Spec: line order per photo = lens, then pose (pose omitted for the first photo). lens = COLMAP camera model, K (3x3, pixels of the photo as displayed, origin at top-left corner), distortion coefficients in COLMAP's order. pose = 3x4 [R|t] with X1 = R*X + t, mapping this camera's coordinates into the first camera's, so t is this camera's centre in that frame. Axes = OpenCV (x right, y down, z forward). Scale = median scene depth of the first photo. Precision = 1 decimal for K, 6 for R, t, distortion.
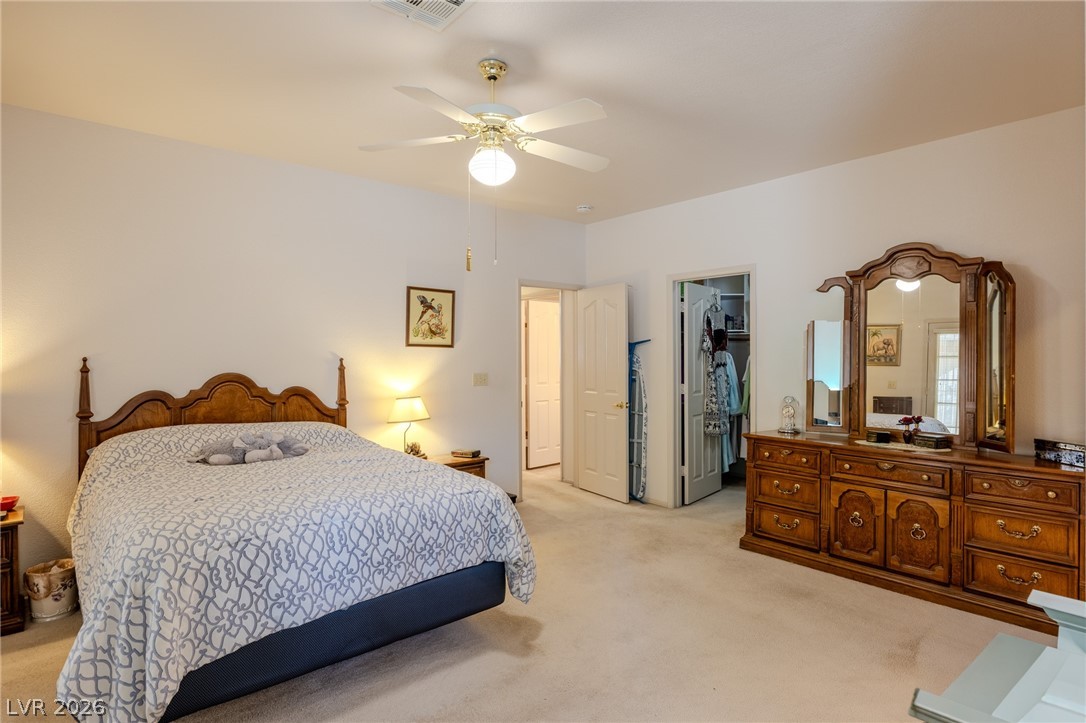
lens RADIAL K [[601.9, 0, 543.6], [0, 601.9, 355.6], [0, 0, 1]] dist [0.000059, 0.000192]
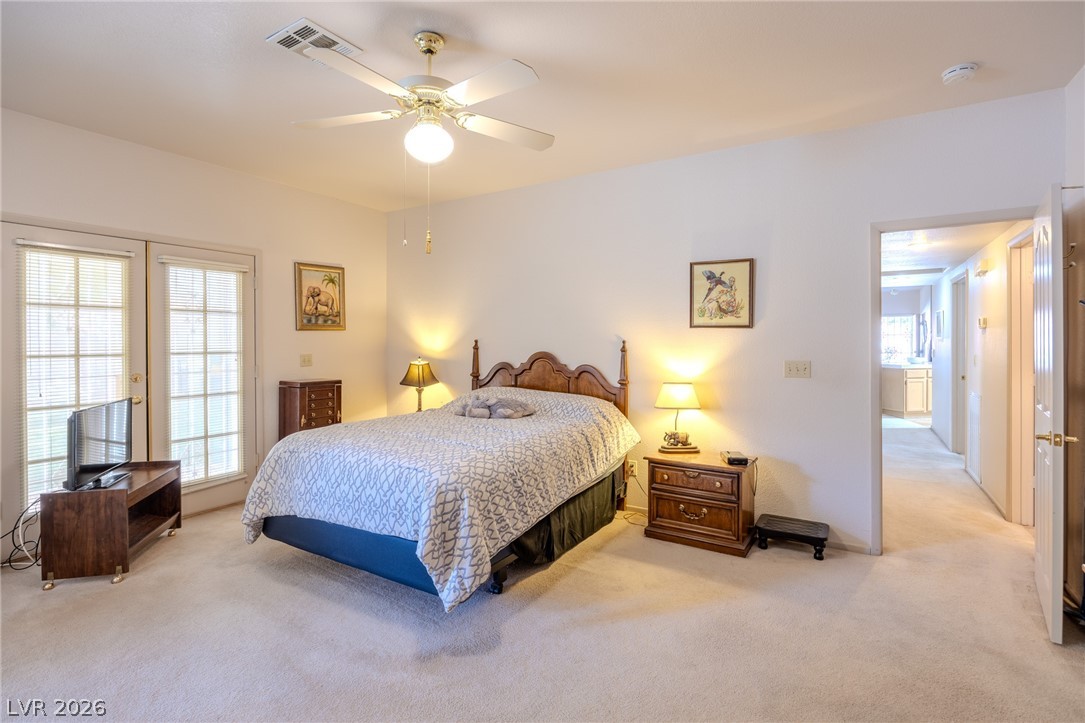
lens RADIAL K [[508.0, 0, 545.5], [0, 508.0, 340.3], [0, 0, 1]] dist [-0.004900, -0.000423]
pose [[0.299648, -0.002748, -0.954046, 0.446461], [0.000457, 0.999996, -0.002737, 0.005537], [0.954050, 0.000384, 0.299648, 0.550471]]
